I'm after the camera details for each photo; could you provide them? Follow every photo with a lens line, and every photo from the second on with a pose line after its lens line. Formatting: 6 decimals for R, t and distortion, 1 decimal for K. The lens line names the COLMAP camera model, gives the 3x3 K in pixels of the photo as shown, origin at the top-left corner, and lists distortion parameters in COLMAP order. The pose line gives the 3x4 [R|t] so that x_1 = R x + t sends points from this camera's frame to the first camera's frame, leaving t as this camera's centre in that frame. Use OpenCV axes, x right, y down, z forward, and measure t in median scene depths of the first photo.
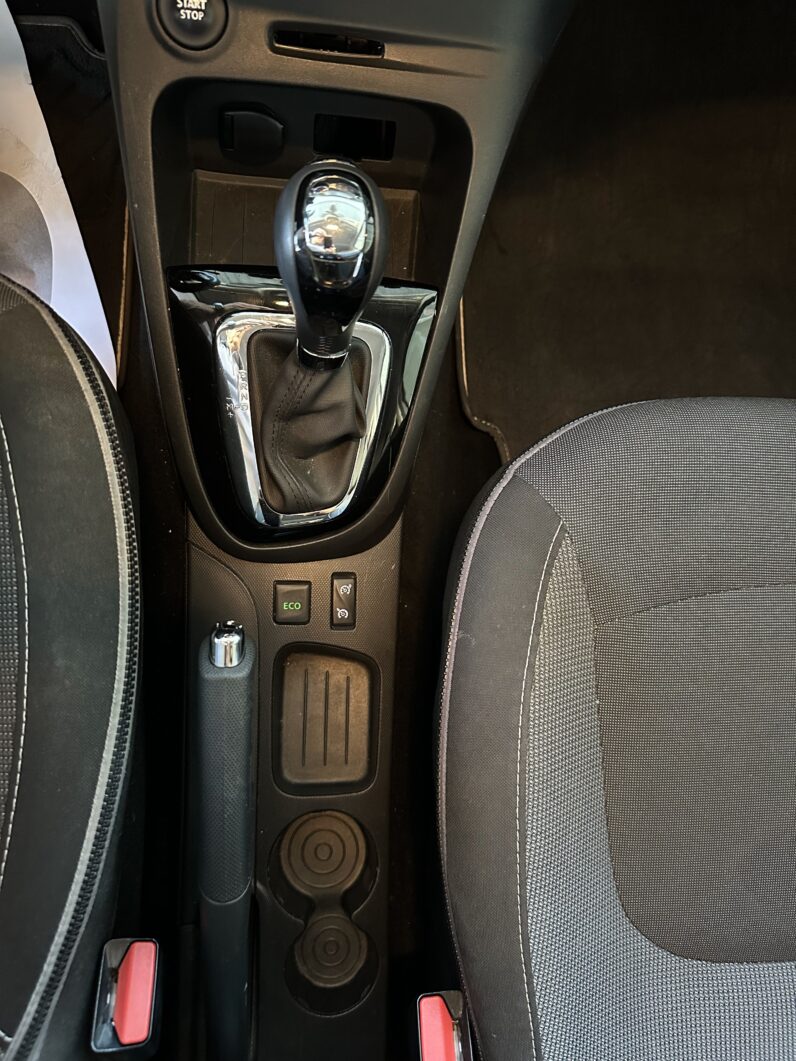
lens RADIAL K [[753.3, 0, 400.4], [0, 753.3, 527.0], [0, 0, 1]] dist [0.011357, -0.034706]
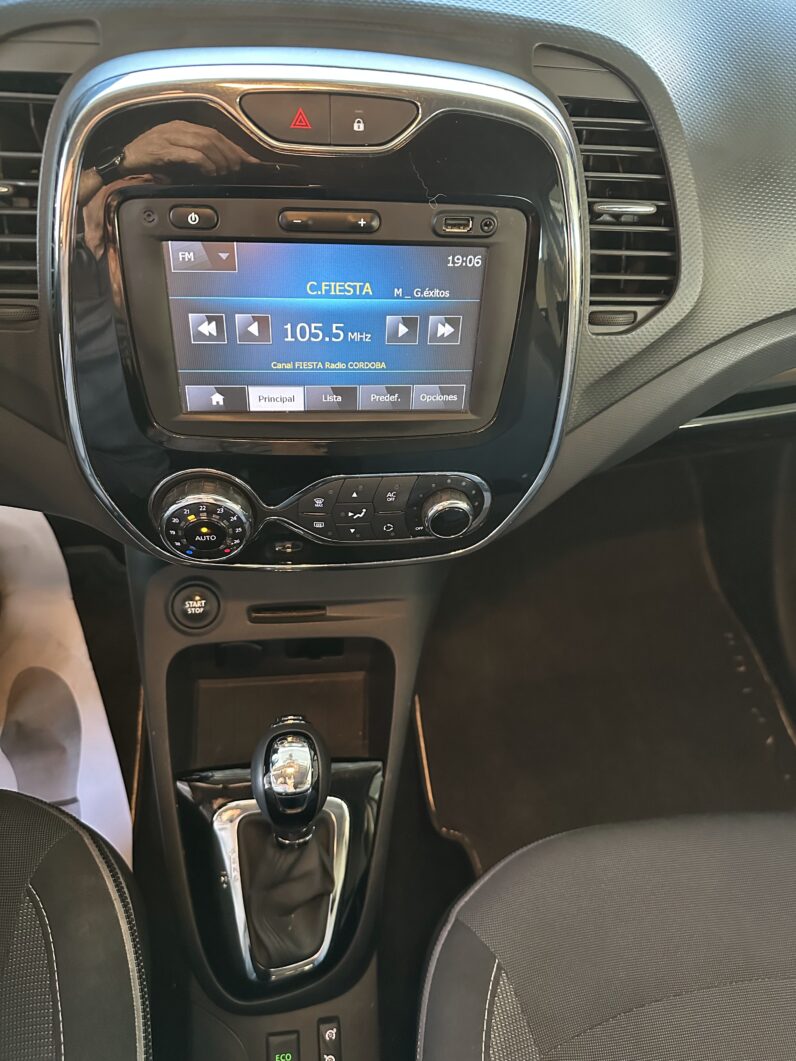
lens RADIAL K [[753.3, 0, 393.1], [0, 753.3, 540.0], [0, 0, 1]] dist [0.011357, -0.034706]
pose [[0.993965, -0.108821, 0.013877, 0.099297], [0.104412, 0.899635, -0.423976, -0.112791], [0.033654, 0.422866, 0.905567, -0.372565]]
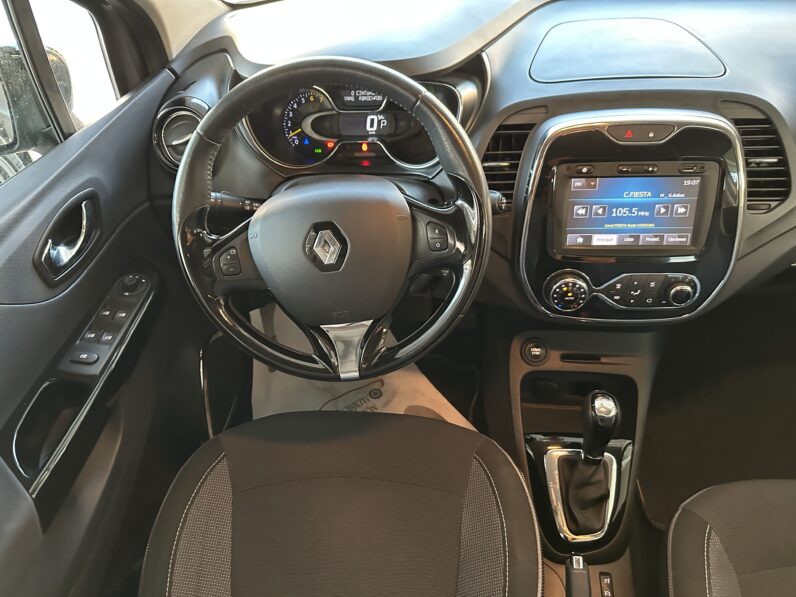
lens RADIAL K [[565.2, 0, 392.7], [0, 565.2, 301.8], [0, 0, 1]] dist [0.011357, -0.034706]
pose [[0.968235, -0.087702, -0.234155, -0.253921], [-0.075968, 0.789020, -0.609653, 0.560274], [0.238221, 0.608076, 0.757294, -0.939313]]
